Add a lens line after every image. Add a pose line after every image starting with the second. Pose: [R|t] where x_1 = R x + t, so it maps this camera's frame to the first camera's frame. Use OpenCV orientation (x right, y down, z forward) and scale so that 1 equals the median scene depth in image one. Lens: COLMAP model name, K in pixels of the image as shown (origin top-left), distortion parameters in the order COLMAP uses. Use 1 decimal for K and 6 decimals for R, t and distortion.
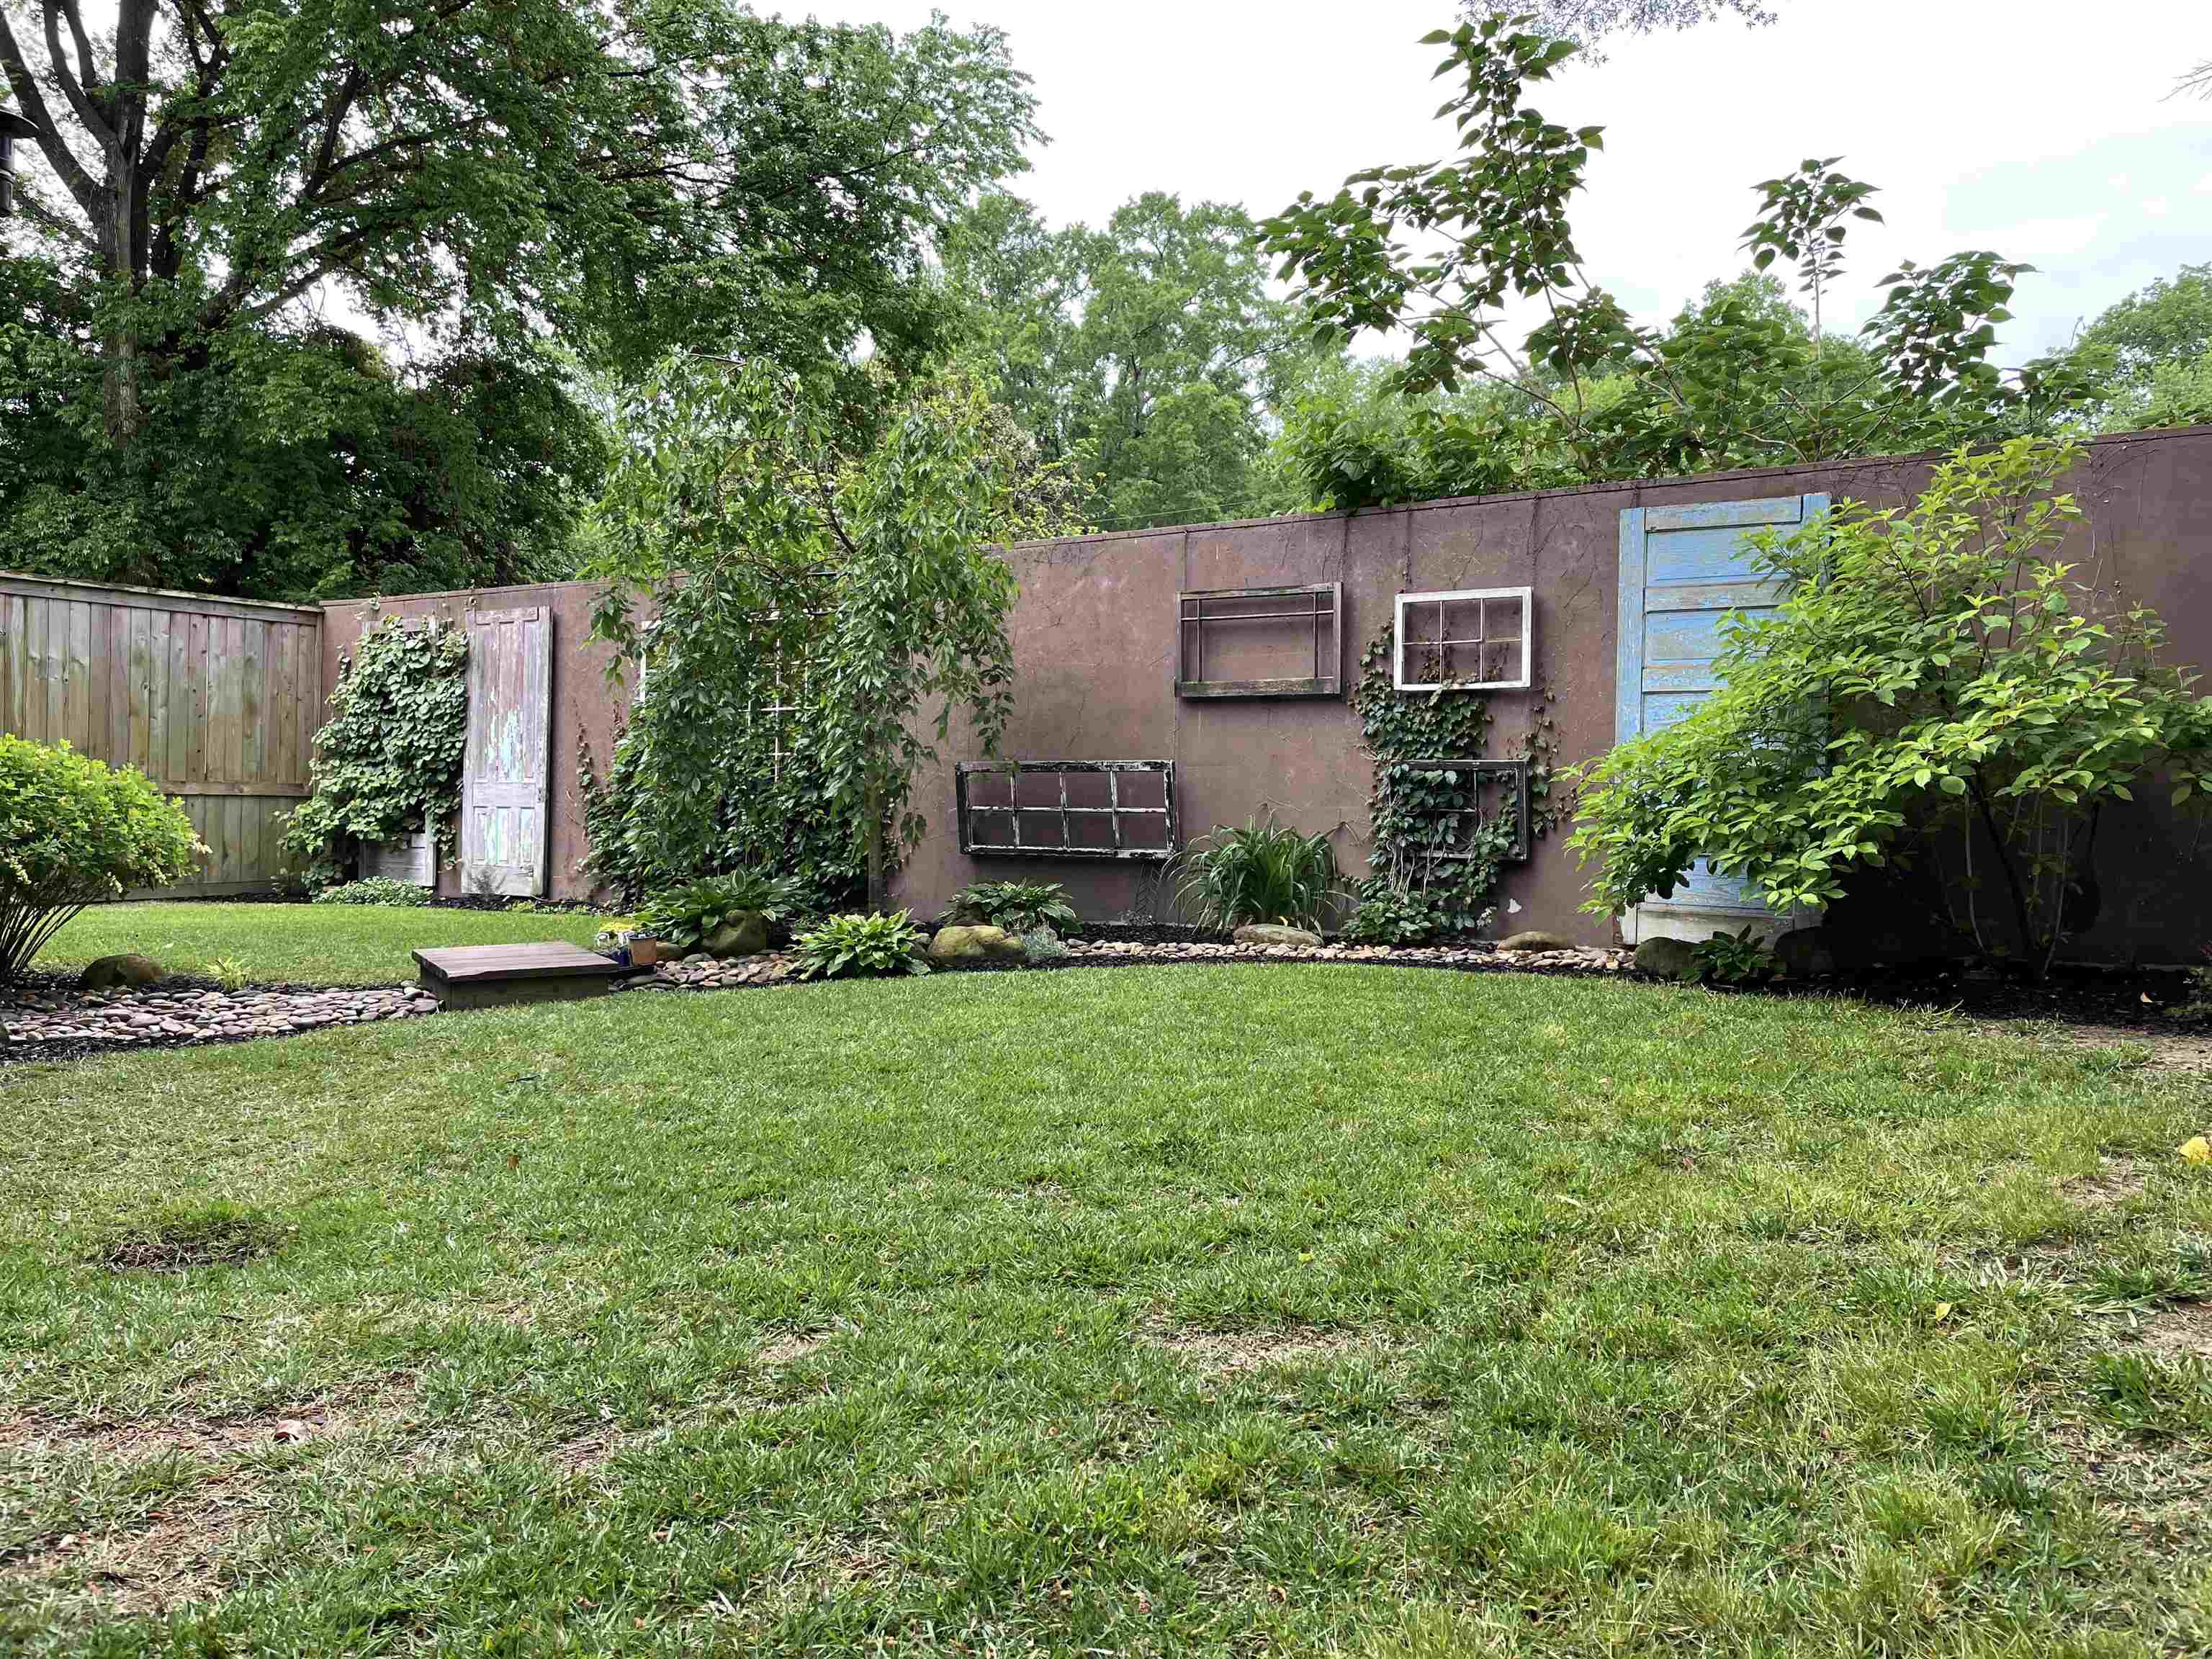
lens RADIAL K [[1684.3, 0, 1106.0], [0, 1684.3, 829.5], [0, 0, 1]] dist [0.116050, -0.153559]
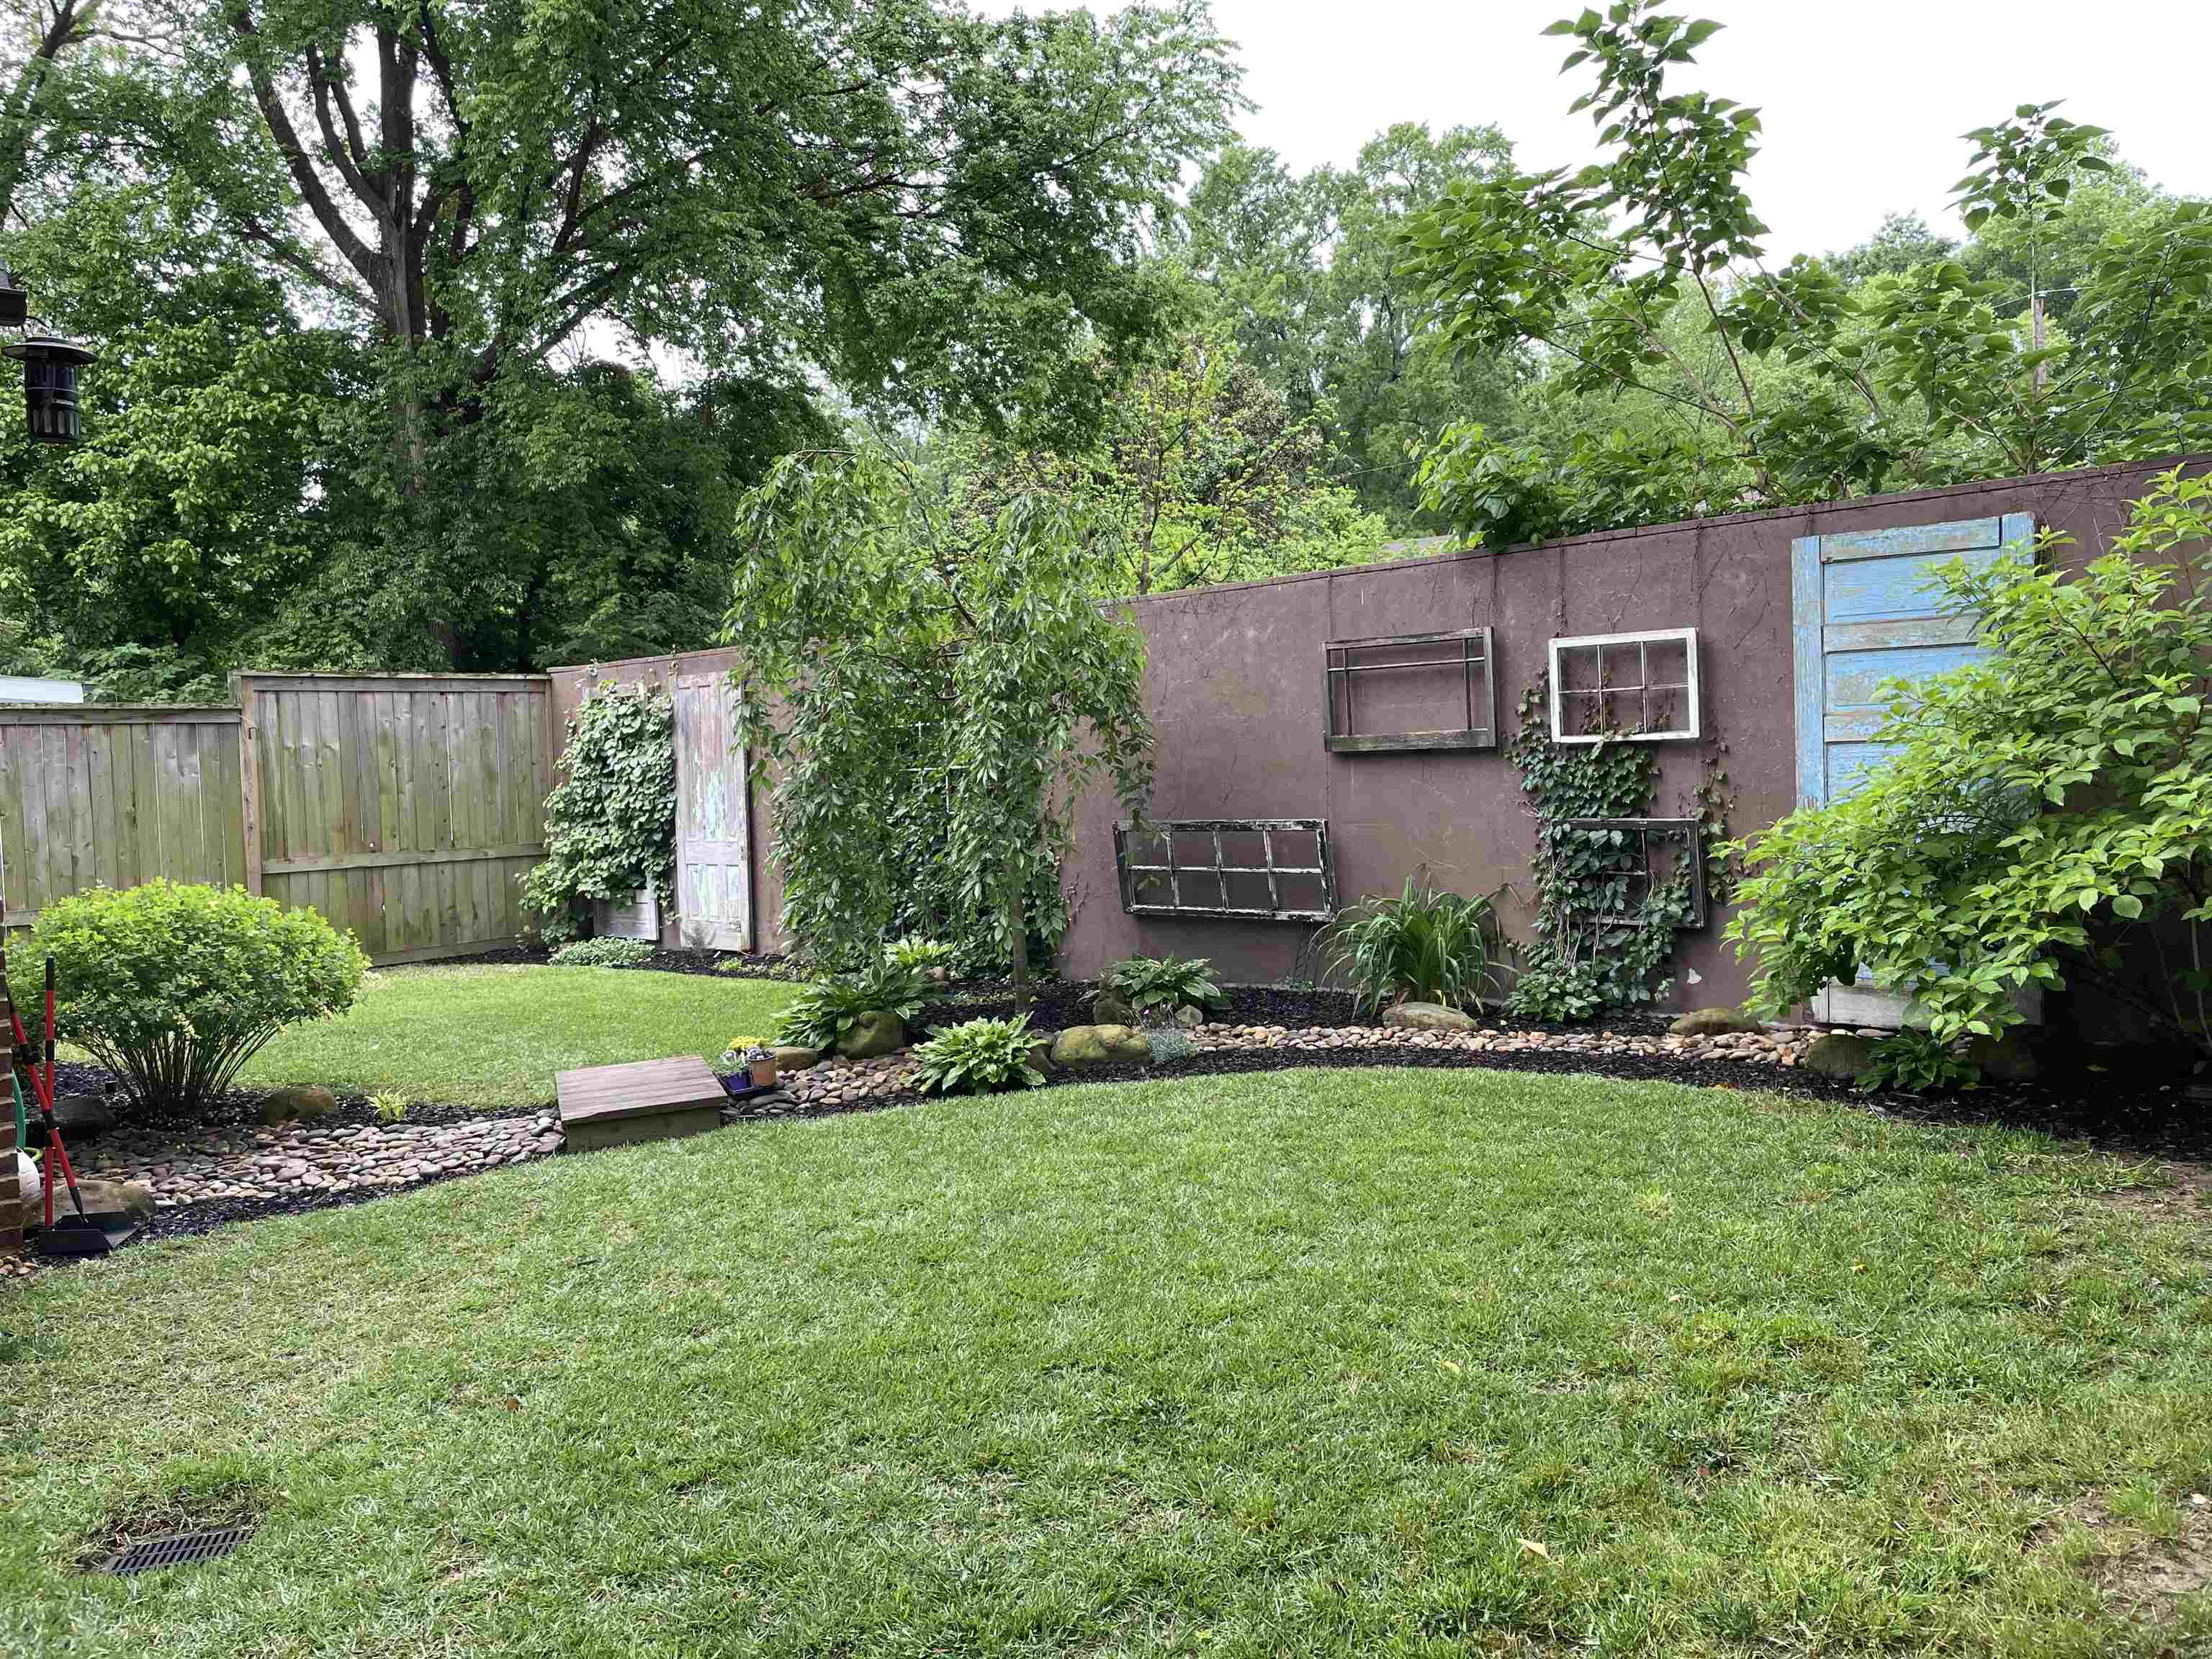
lens RADIAL K [[1684.3, 0, 1106.0], [0, 1684.3, 829.5], [0, 0, 1]] dist [0.116050, -0.153559]
pose [[0.983788, -0.046441, -0.173218, 0.074557], [0.051899, 0.998284, 0.027112, -0.061011], [0.171662, -0.035662, 0.984510, 0.036347]]
